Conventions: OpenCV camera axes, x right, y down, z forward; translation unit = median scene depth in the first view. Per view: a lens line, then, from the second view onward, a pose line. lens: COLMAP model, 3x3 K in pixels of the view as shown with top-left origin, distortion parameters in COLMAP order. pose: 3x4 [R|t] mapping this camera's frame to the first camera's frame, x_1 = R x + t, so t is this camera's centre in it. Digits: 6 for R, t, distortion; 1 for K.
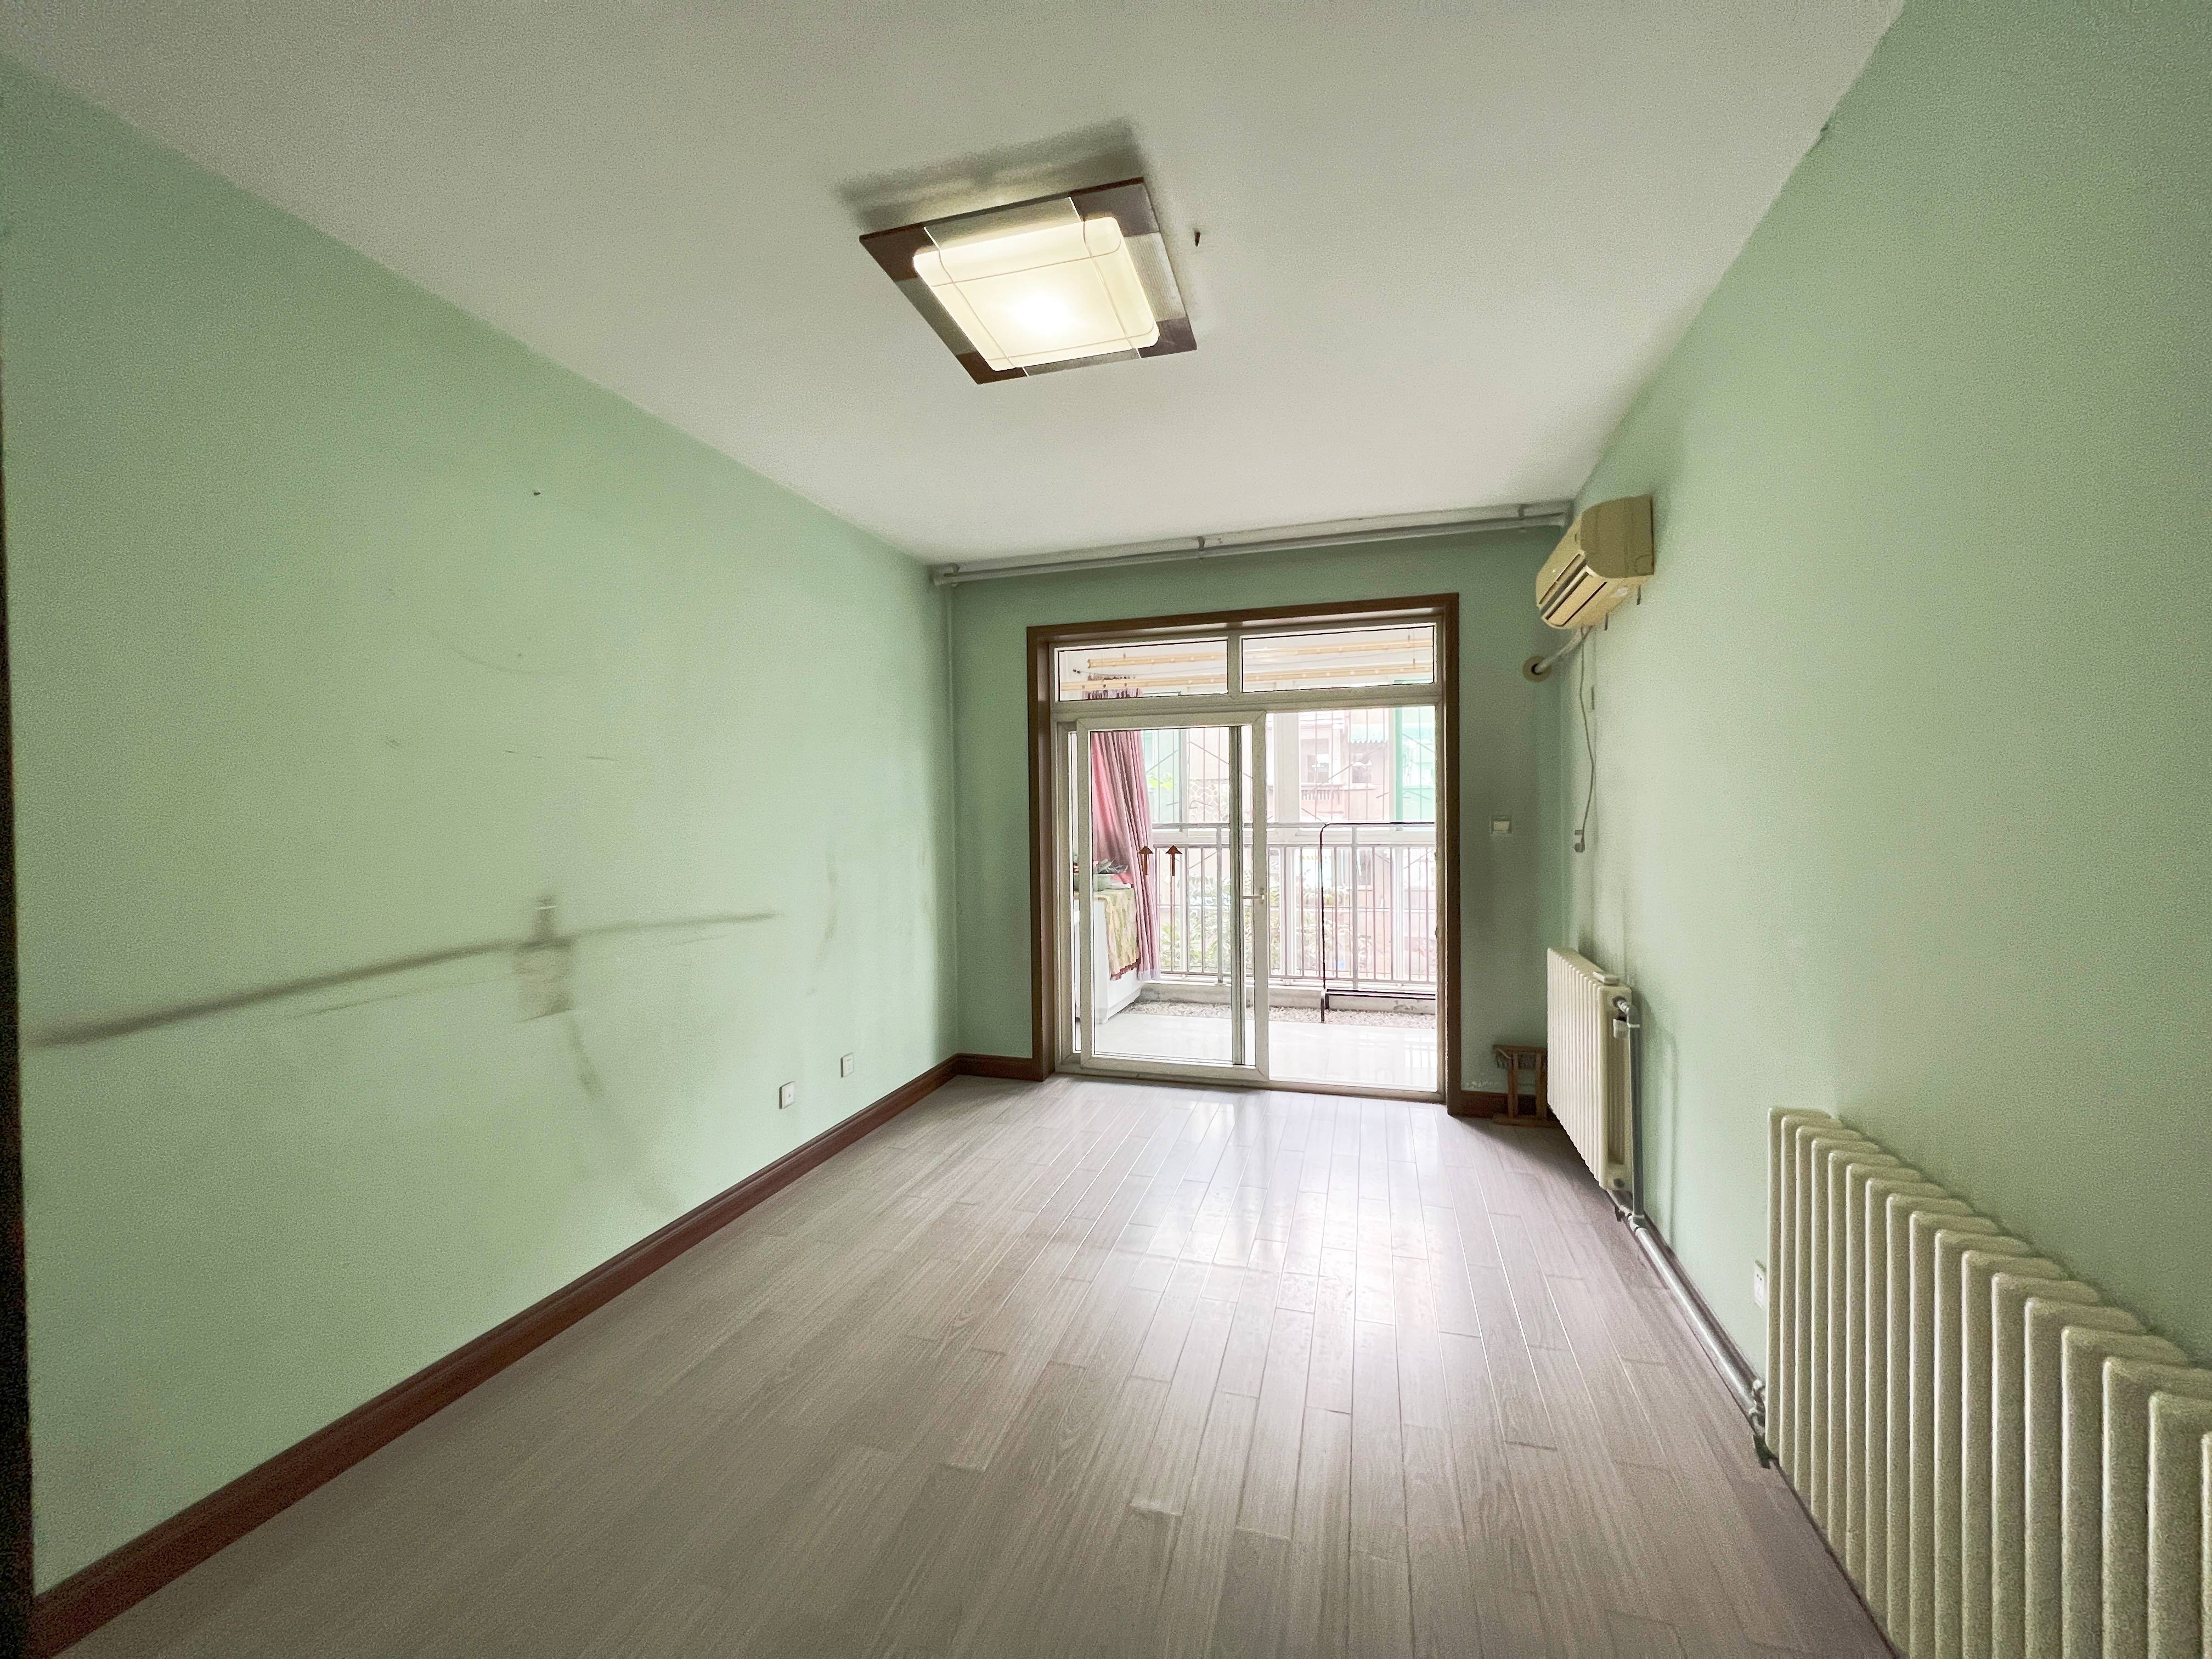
lens RADIAL K [[891.2, 0, 1111.7], [0, 891.2, 825.0], [0, 0, 1]] dist [-0.000024, -0.000003]
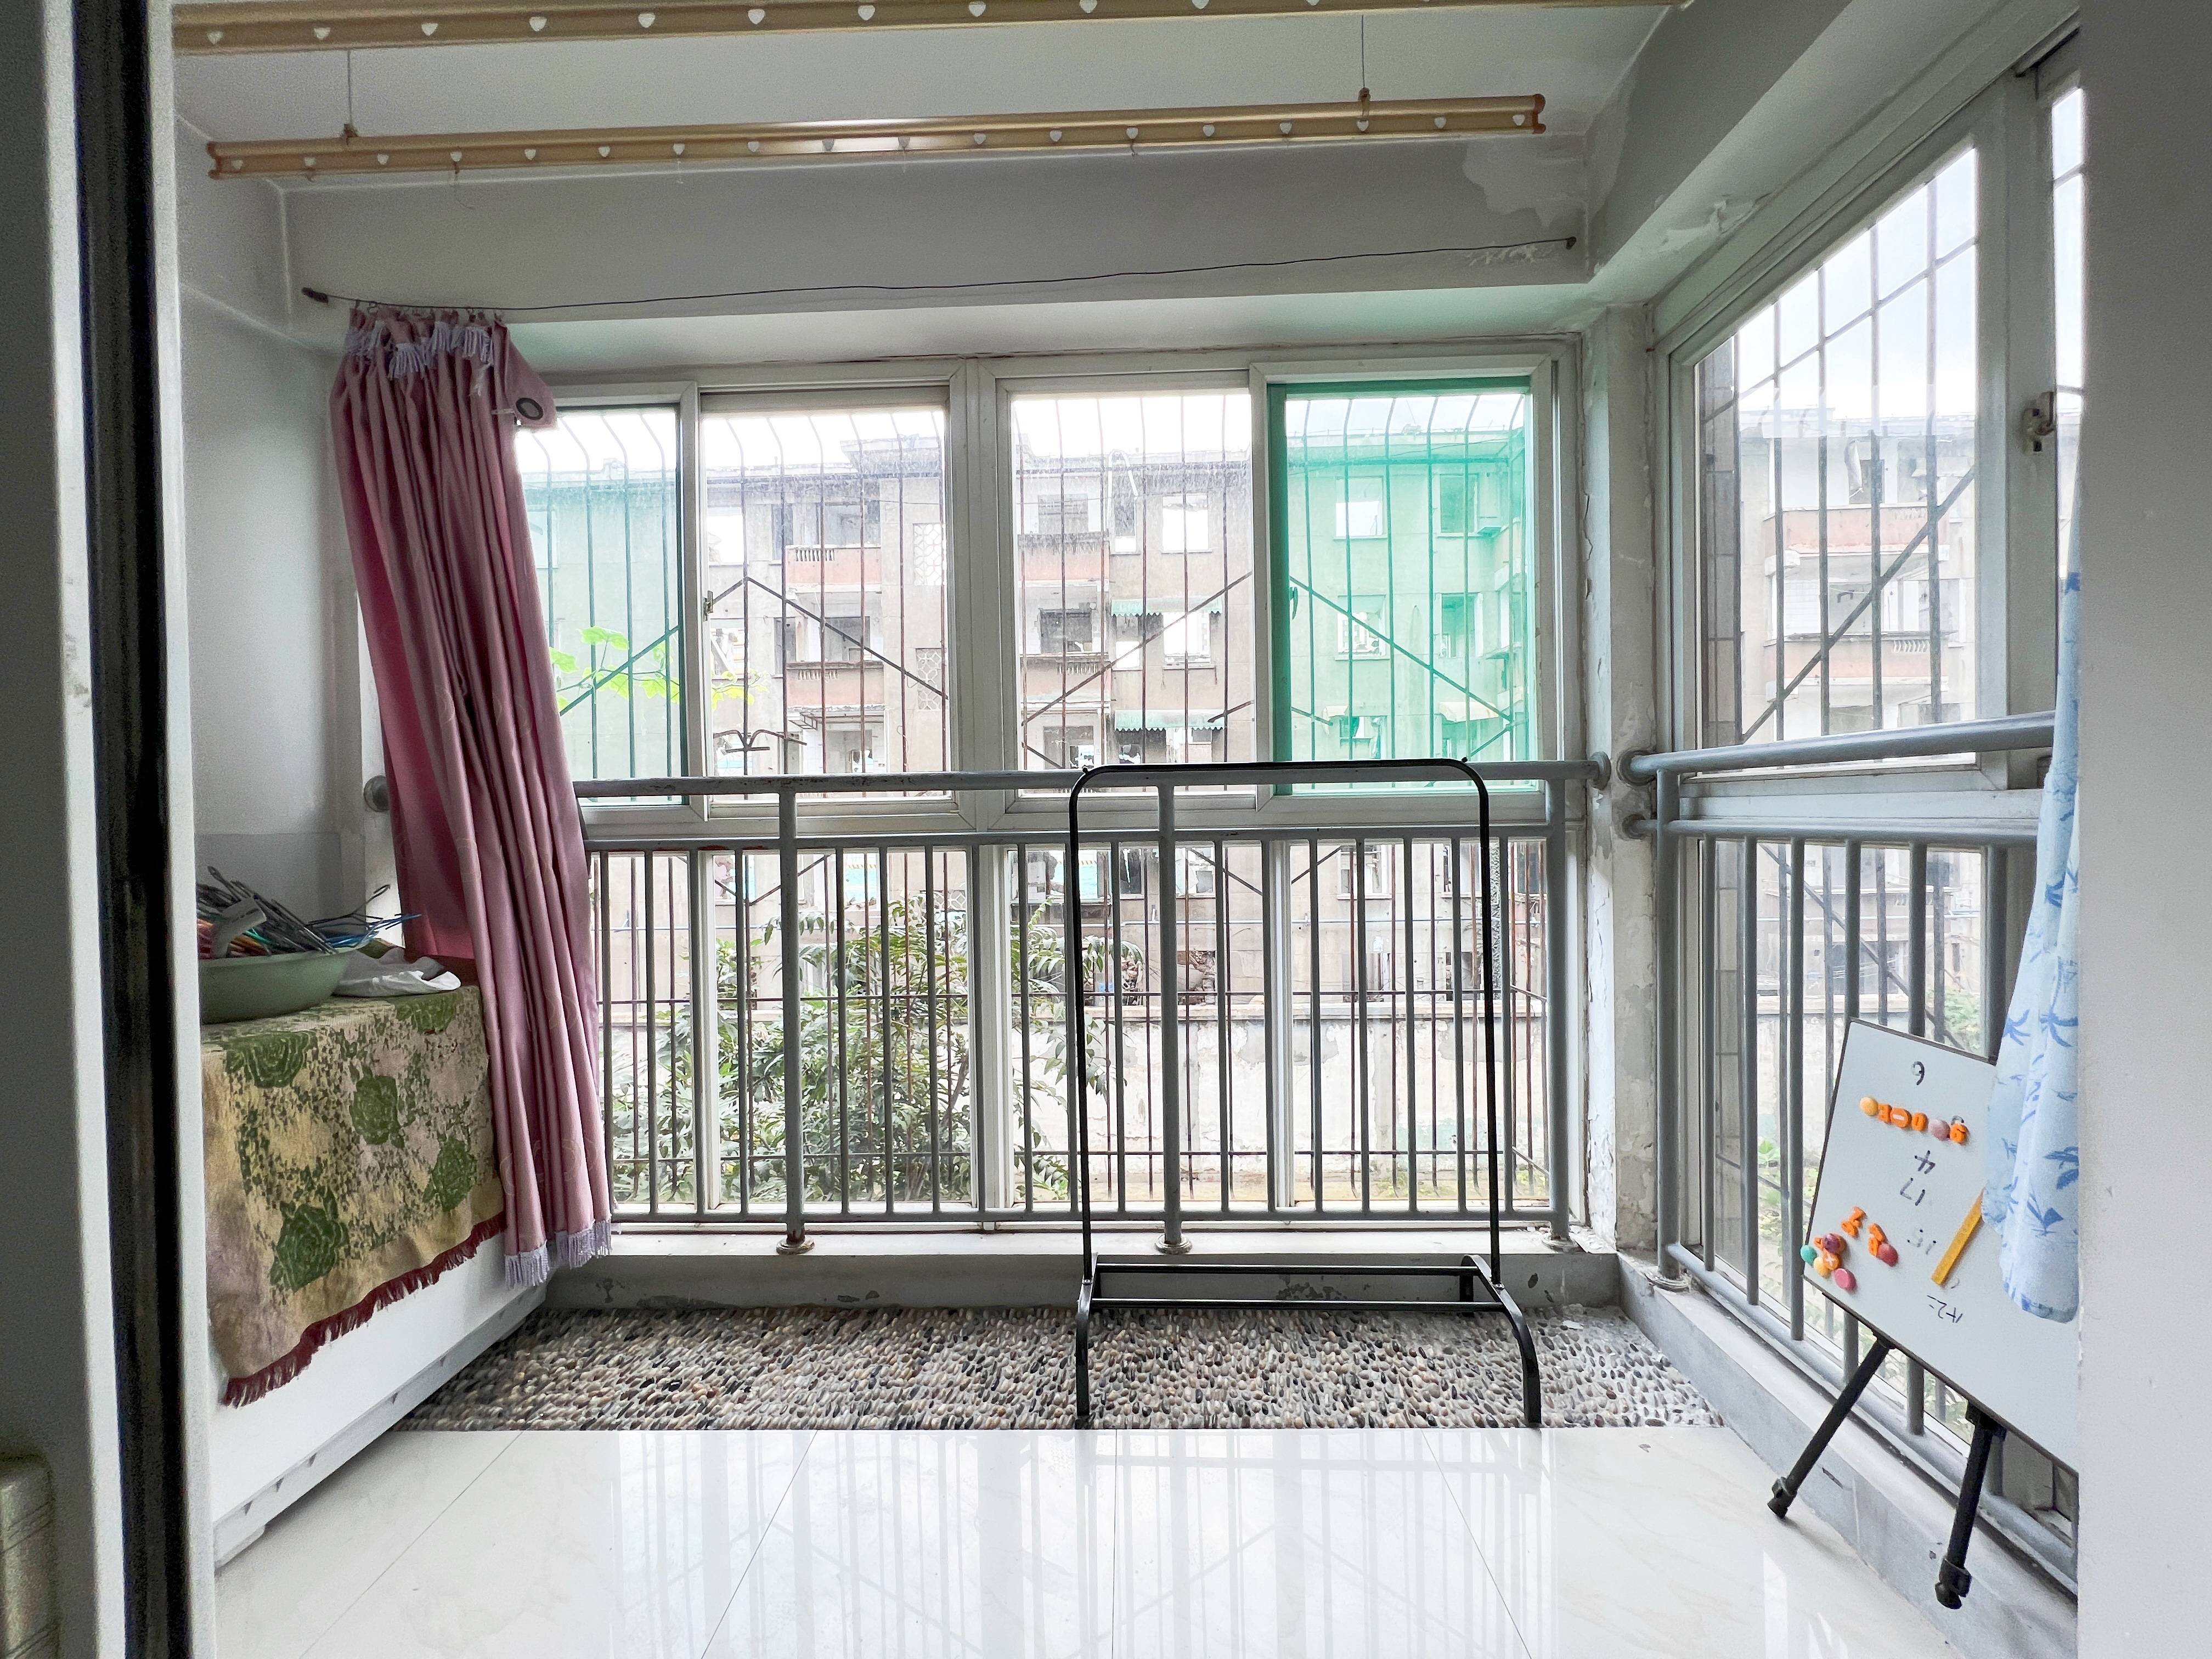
lens RADIAL K [[891.2, 0, 1103.3], [0, 891.2, 823.0], [0, 0, 1]] dist [-0.000024, -0.000003]
pose [[0.968747, -0.007542, 0.247936, 0.512867], [0.006943, 0.999970, 0.003292, 0.051286], [-0.247954, -0.001468, 0.968771, 2.130910]]
